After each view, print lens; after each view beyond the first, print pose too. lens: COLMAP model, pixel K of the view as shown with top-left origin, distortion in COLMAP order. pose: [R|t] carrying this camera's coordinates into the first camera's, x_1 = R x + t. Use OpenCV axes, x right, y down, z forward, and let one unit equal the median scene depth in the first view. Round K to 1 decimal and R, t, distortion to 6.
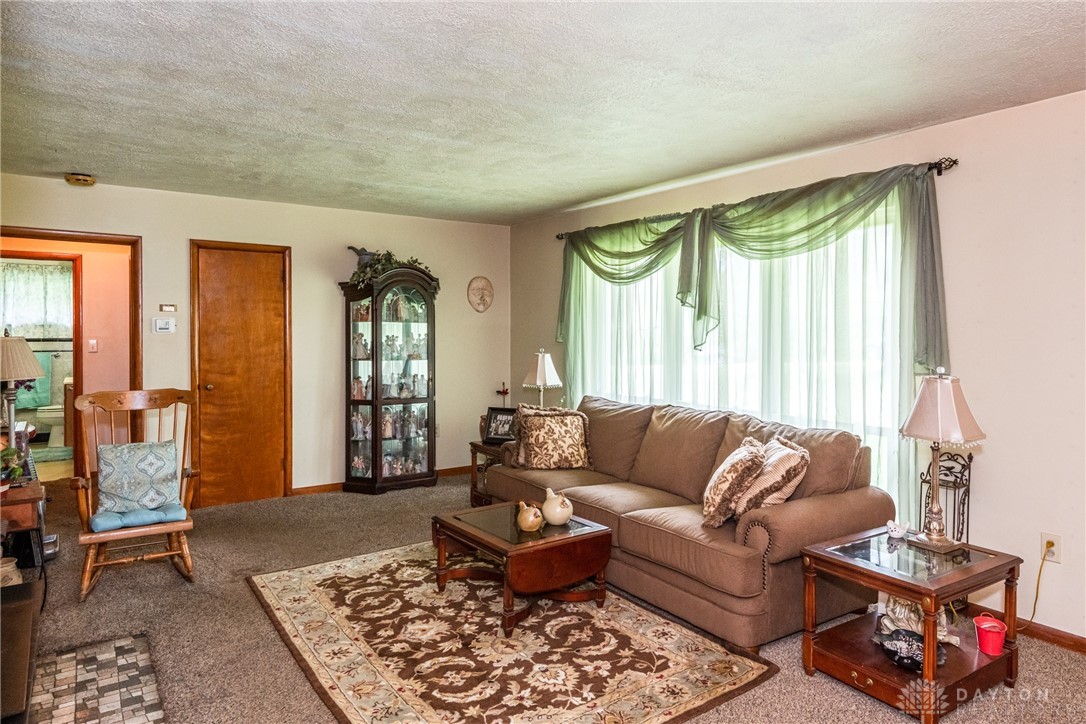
lens RADIAL K [[680.1, 0, 549.5], [0, 680.1, 340.3], [0, 0, 1]] dist [0.009438, 0.000471]
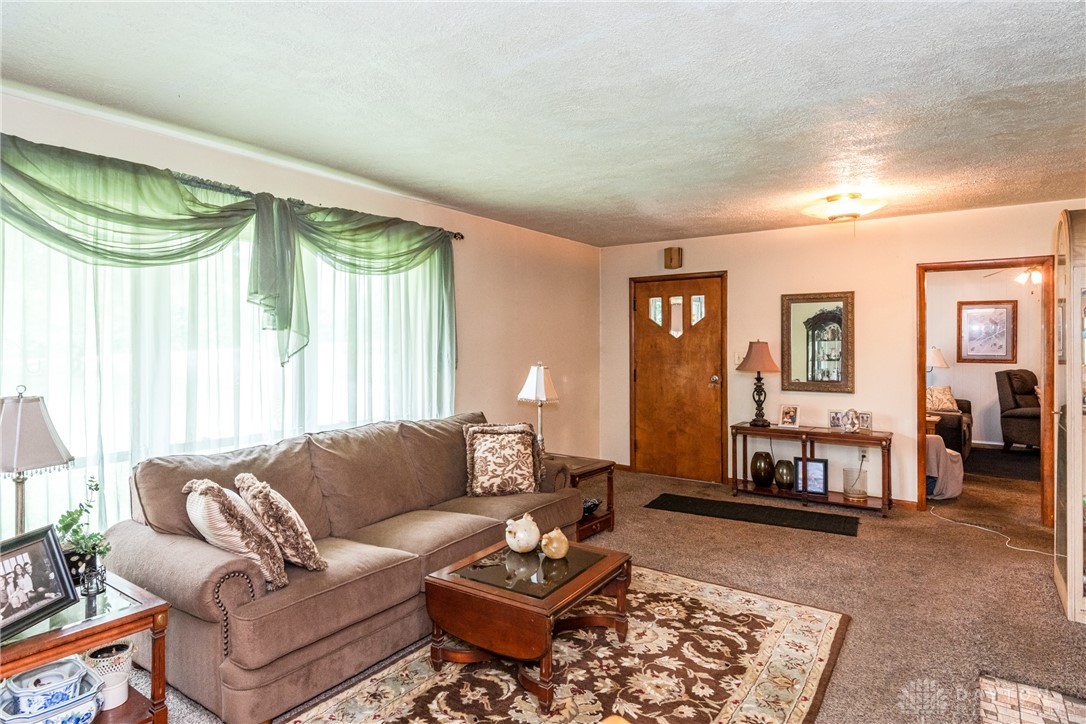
lens RADIAL K [[595.3, 0, 550.2], [0, 595.3, 351.4], [0, 0, 1]] dist [0.027612, -0.000787]
pose [[-0.346153, -0.016558, 0.938032, -0.881577], [0.015959, 0.999596, 0.023534, -0.024624], [-0.938043, 0.023116, -0.345748, 1.435380]]
